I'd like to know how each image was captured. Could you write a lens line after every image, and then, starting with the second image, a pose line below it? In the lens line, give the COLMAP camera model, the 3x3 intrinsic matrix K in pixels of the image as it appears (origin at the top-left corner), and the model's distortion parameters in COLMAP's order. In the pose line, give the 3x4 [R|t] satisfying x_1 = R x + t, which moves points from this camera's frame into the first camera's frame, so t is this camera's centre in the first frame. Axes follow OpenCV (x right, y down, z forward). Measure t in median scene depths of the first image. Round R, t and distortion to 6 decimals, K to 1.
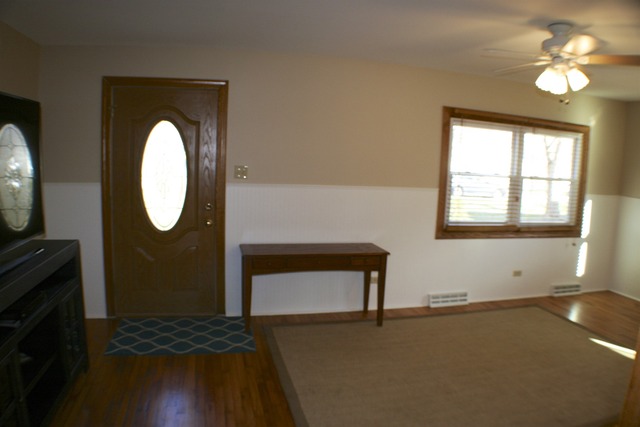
lens RADIAL K [[434.4, 0, 320.0], [0, 434.4, 213.5], [0, 0, 1]] dist [-0.172929, 0.003412]
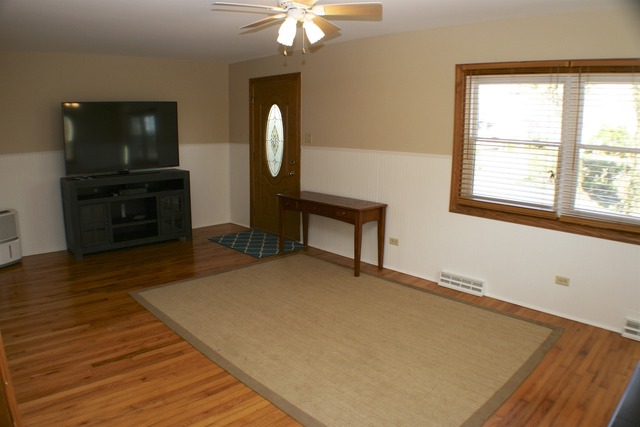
lens RADIAL K [[434.4, 0, 320.0], [0, 434.4, 213.5], [0, 0, 1]] dist [-0.172929, 0.003412]
pose [[0.513715, 0.134191, -0.847402, 0.919098], [-0.106822, 0.990011, 0.092016, 0.009610], [0.851285, 0.043252, 0.522919, 0.297883]]
